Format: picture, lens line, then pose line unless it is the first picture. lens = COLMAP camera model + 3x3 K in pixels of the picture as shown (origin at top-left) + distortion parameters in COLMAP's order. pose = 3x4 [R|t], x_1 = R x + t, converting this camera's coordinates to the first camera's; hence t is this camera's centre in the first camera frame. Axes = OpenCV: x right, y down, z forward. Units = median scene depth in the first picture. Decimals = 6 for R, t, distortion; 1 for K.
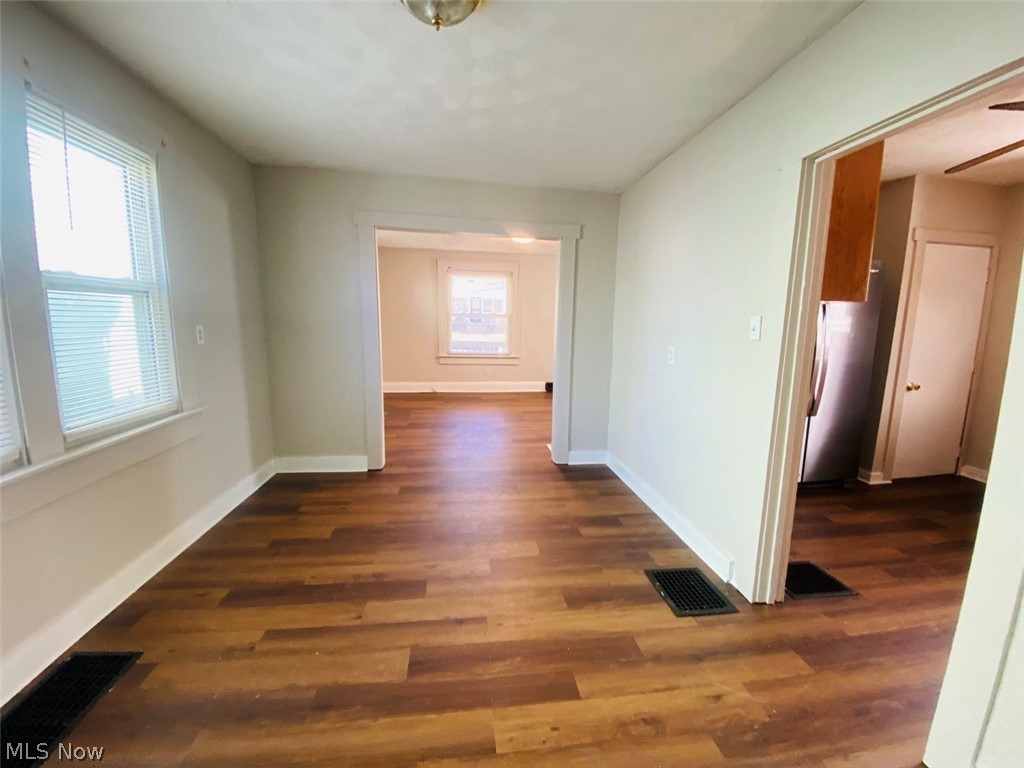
lens RADIAL K [[410.8, 0, 512.1], [0, 410.8, 382.1], [0, 0, 1]] dist [-0.009556, -0.007653]
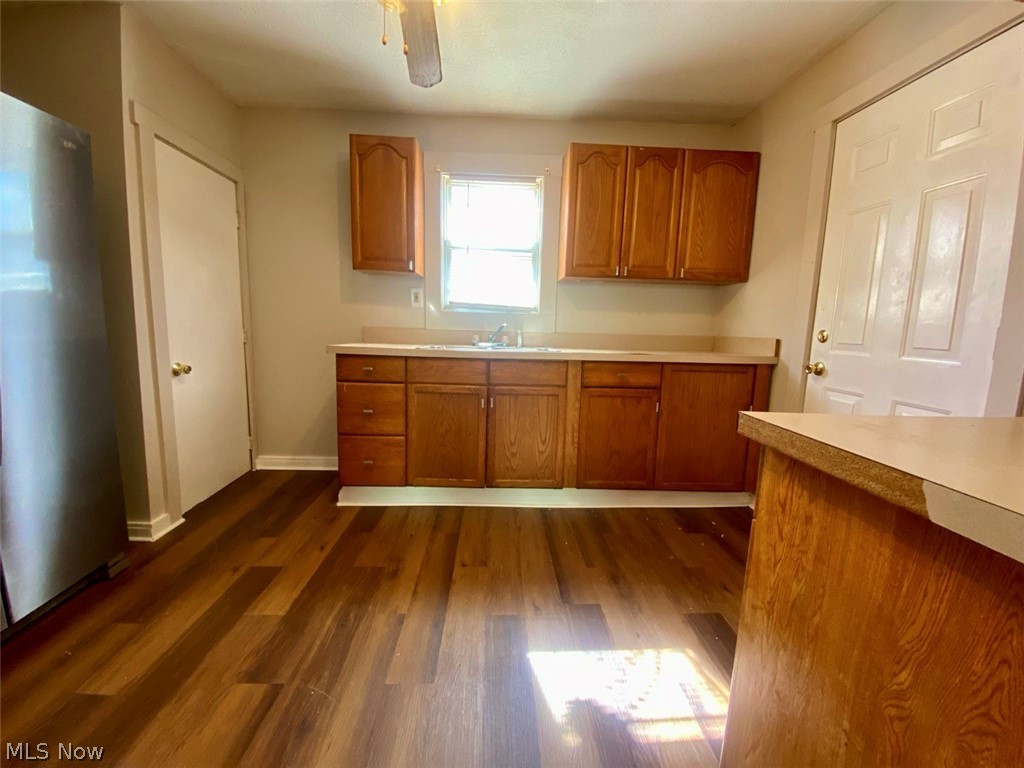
lens RADIAL K [[410.8, 0, 519.1], [0, 410.8, 381.4], [0, 0, 1]] dist [-0.009556, -0.007653]
pose [[0.058593, -0.144566, 0.987759, 0.380624], [0.117601, 0.983569, 0.136976, 0.005552], [-0.991331, 0.108136, 0.074632, 0.418133]]
